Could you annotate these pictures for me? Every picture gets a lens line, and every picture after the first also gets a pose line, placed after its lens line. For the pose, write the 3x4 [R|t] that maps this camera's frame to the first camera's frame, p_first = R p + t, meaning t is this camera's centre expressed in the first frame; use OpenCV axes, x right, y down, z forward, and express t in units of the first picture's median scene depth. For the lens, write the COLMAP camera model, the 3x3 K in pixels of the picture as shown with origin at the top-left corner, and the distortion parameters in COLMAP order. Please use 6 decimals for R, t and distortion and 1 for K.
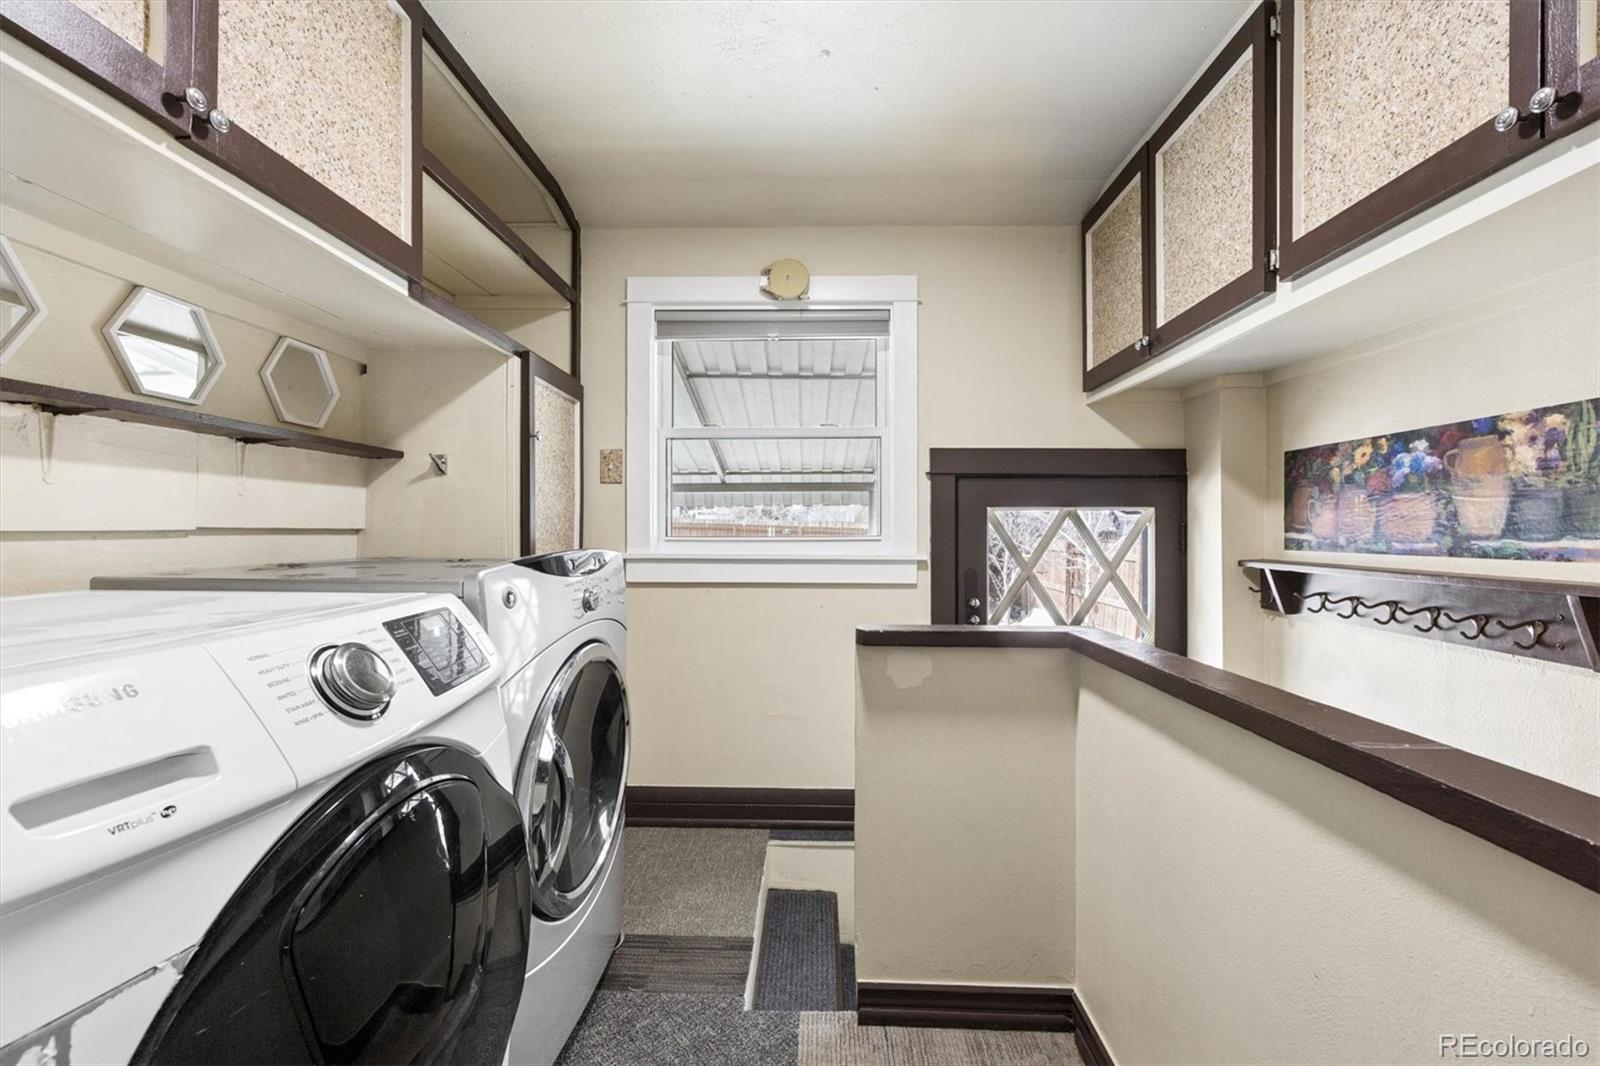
lens RADIAL K [[640.5, 0, 800.0], [0, 640.5, 533.0], [0, 0, 1]] dist [0.002062, 0.000436]
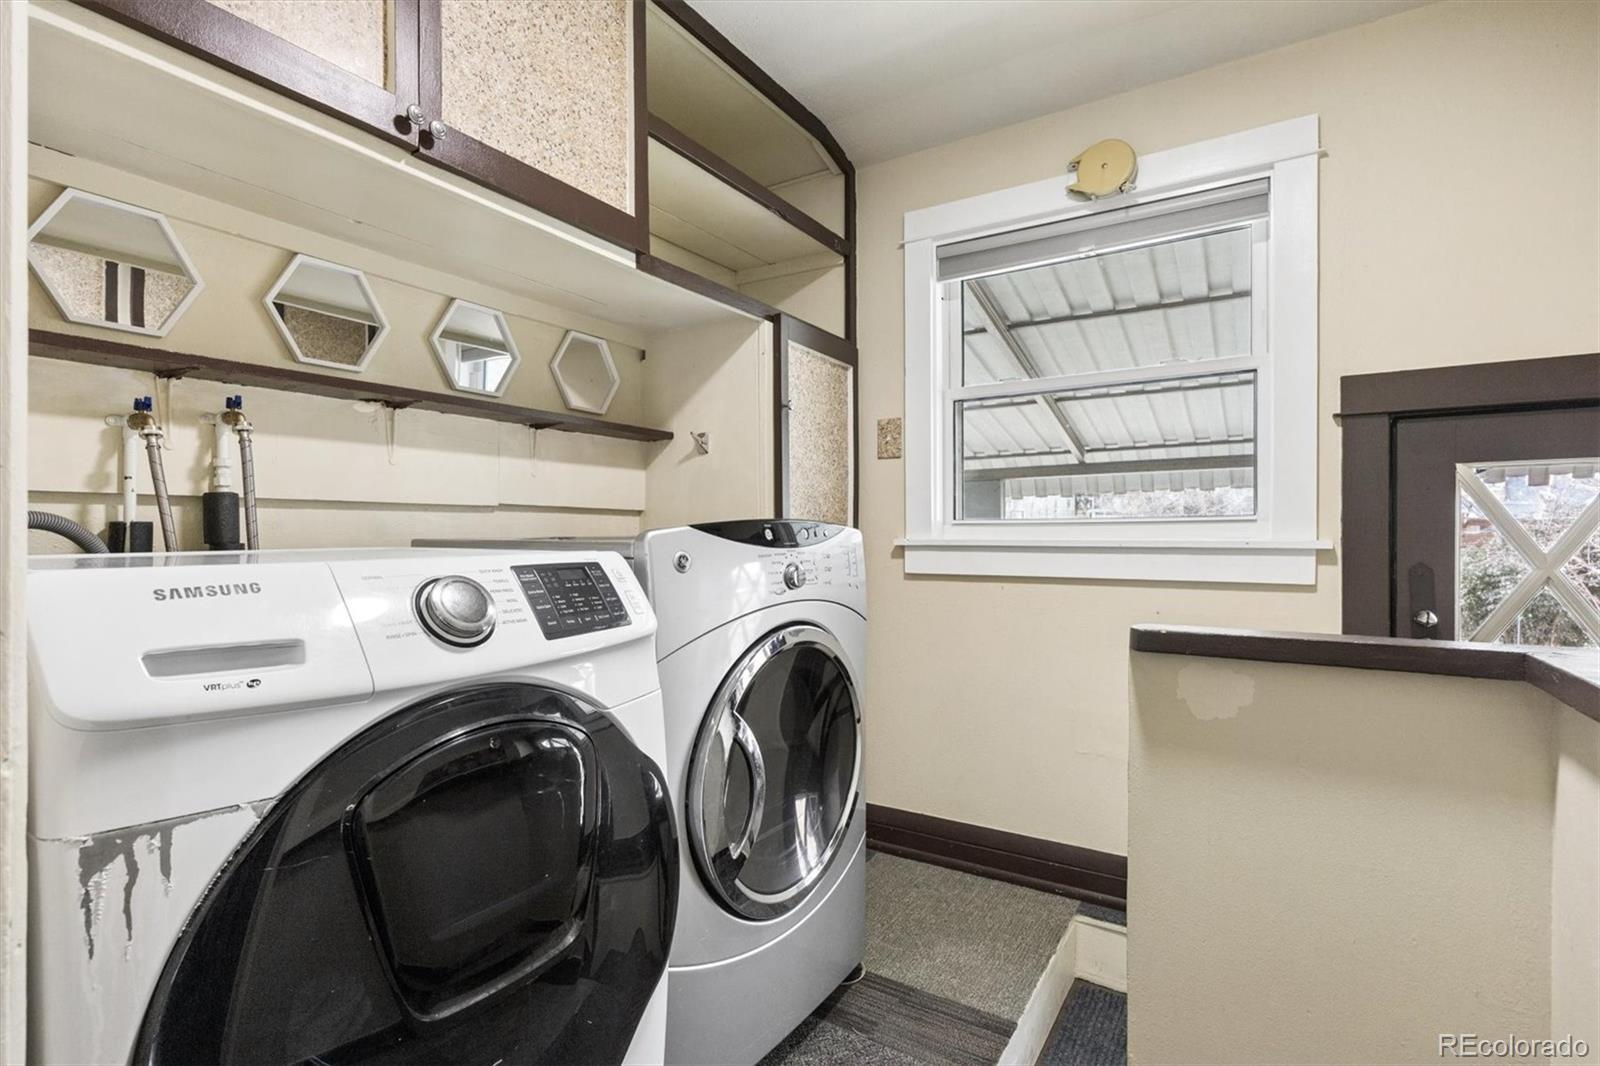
lens RADIAL K [[758.8, 0, 794.2], [0, 758.8, 547.8], [0, 0, 1]] dist [0.003735, 0.000067]
pose [[0.860845, 0.005829, -0.508833, 0.157424], [0.000870, 0.999916, 0.012927, 0.040149], [0.508866, -0.011571, 0.860768, 0.071892]]
